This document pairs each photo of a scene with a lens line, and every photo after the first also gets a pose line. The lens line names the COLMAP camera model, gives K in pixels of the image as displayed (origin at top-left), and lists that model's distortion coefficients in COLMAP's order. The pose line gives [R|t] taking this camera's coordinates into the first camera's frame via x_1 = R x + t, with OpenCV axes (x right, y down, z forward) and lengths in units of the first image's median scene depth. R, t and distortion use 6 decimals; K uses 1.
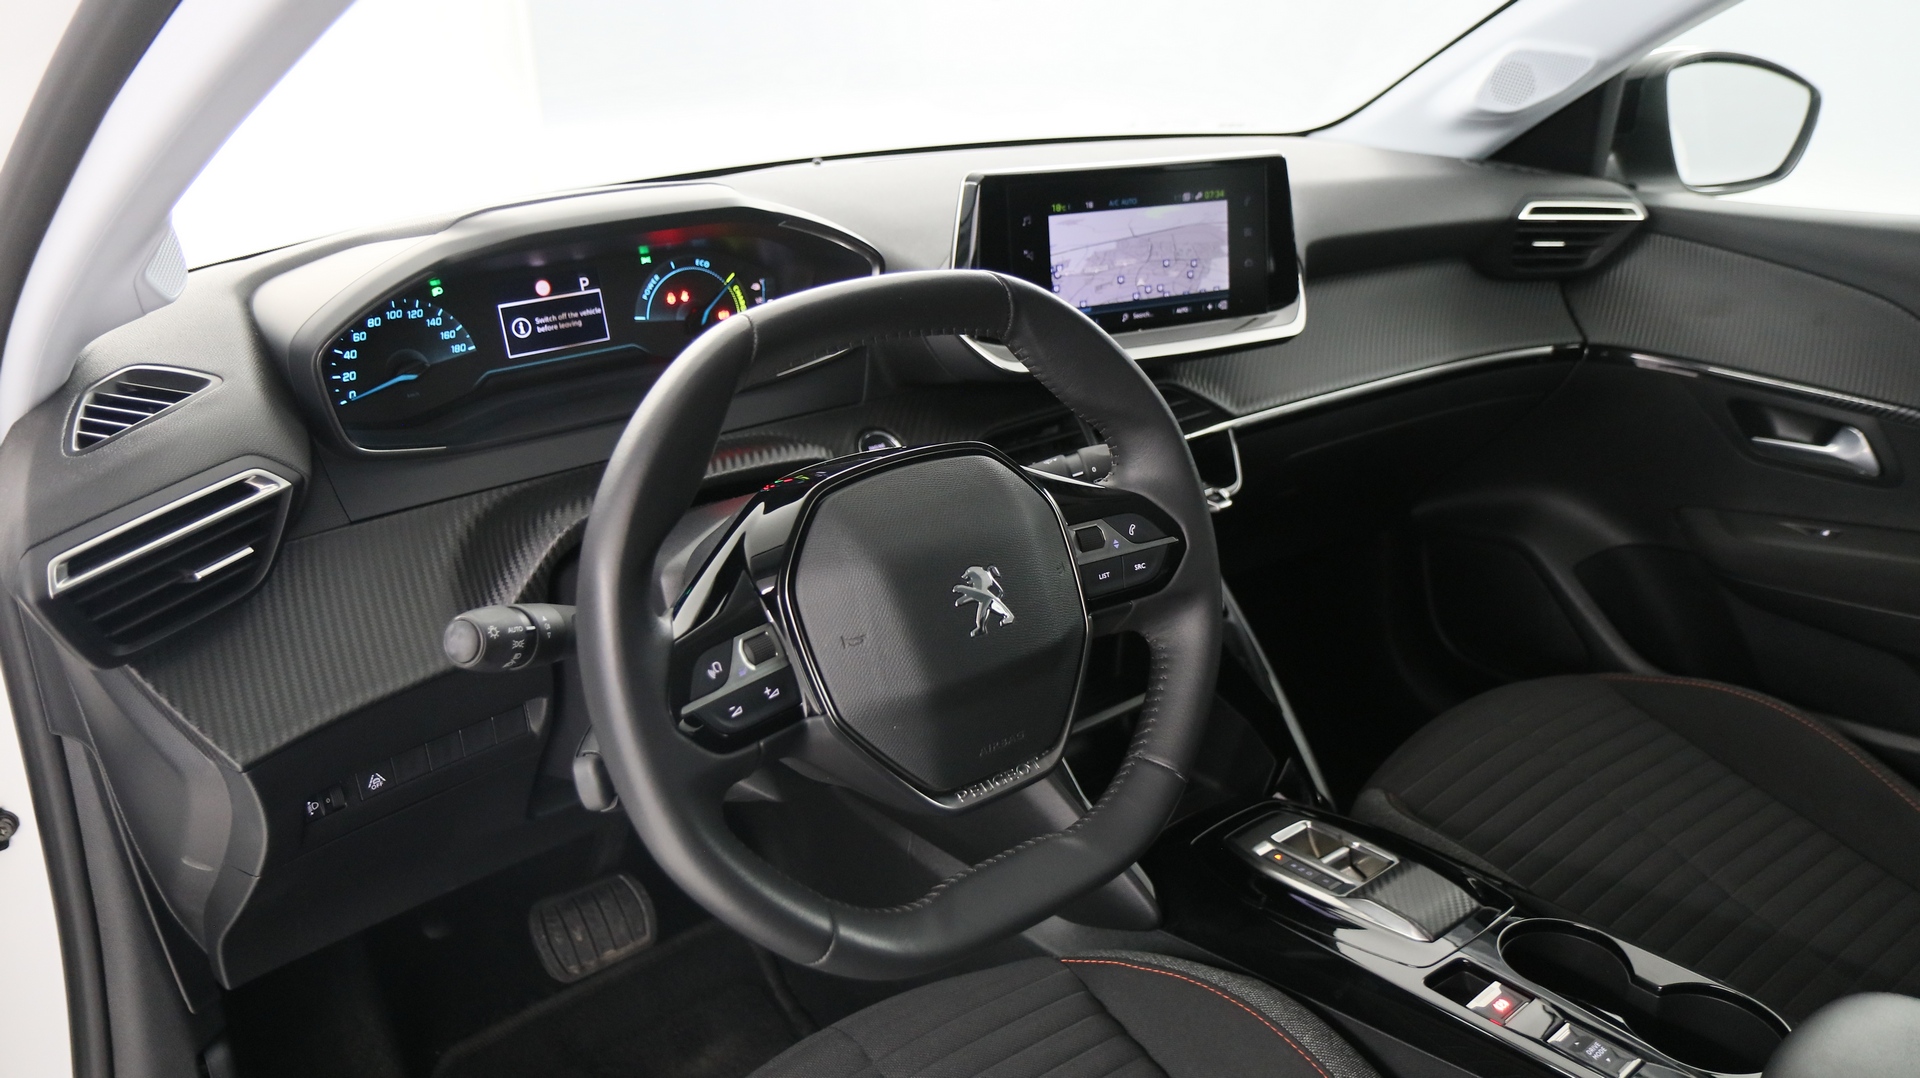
lens RADIAL K [[1456.3, 0, 964.0], [0, 1456.3, 539.5], [0, 0, 1]] dist [-0.025417, 0.016941]
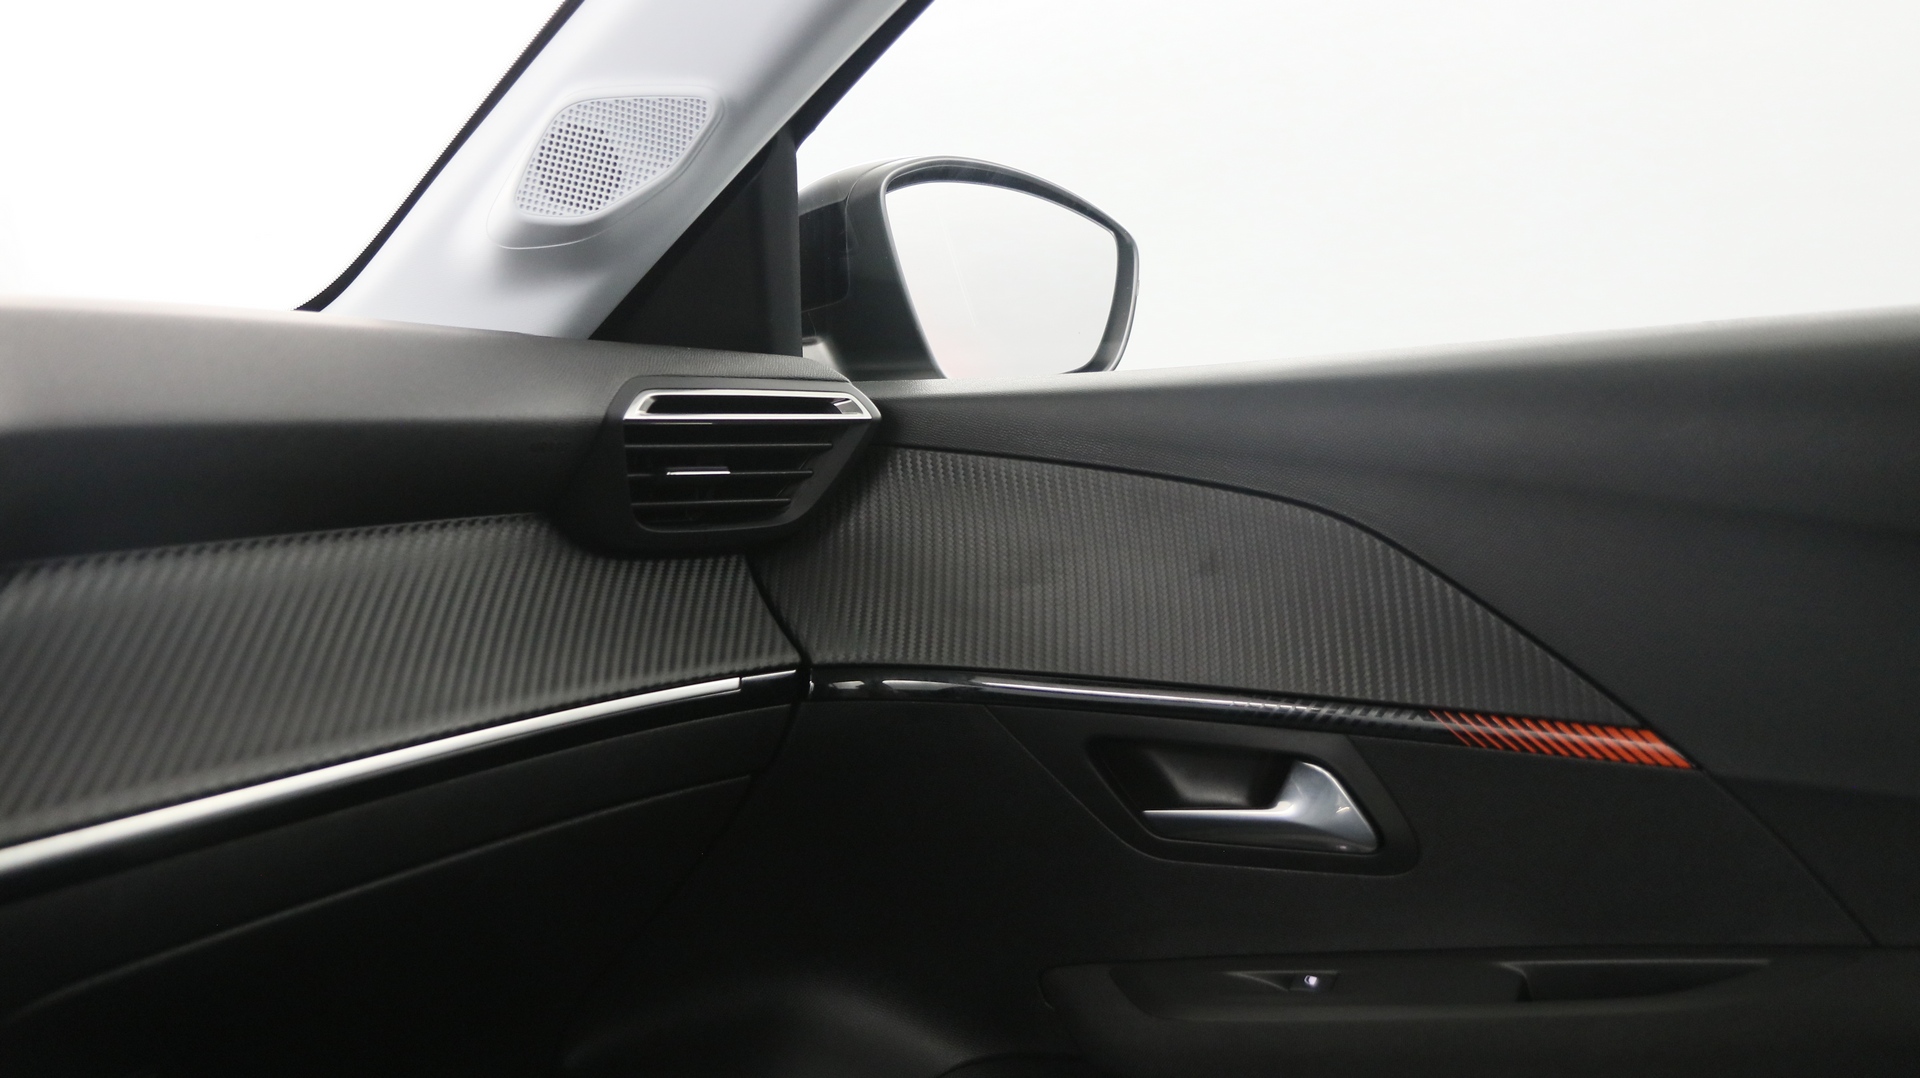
lens RADIAL K [[1856.6, 0, 948.6], [0, 1856.6, 503.9], [0, 0, 1]] dist [0.018218, 0.000000]
pose [[0.917498, -0.055070, 0.393910, 0.307301], [0.172480, 0.947491, -0.269278, -0.011923], [-0.358397, 0.315004, 0.878820, 0.555149]]
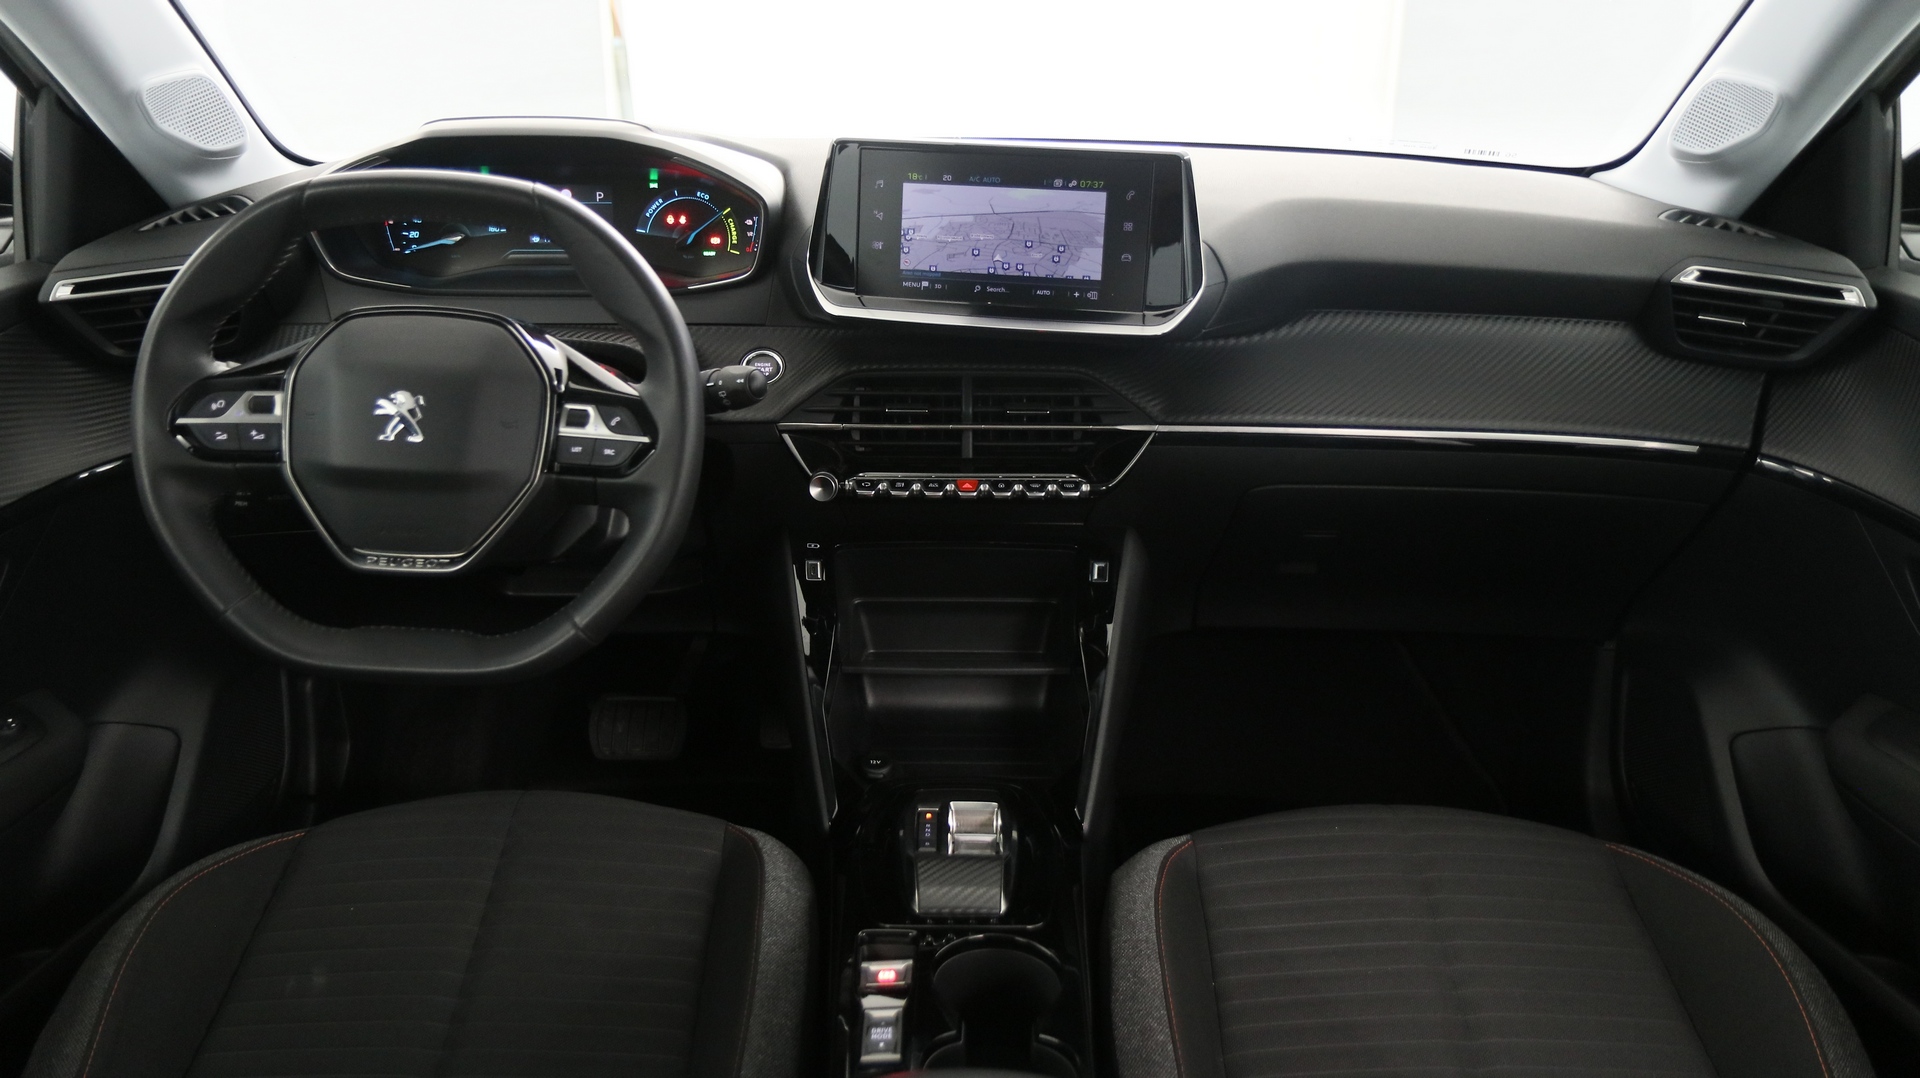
lens RADIAL K [[1456.3, 0, 960.3], [0, 1456.3, 556.0], [0, 0, 1]] dist [-0.025417, 0.016941]
pose [[0.782684, 0.244554, -0.572363, 0.751879], [-0.250969, 0.965508, 0.069344, -0.034790], [0.569580, 0.089371, 0.817063, 0.144081]]
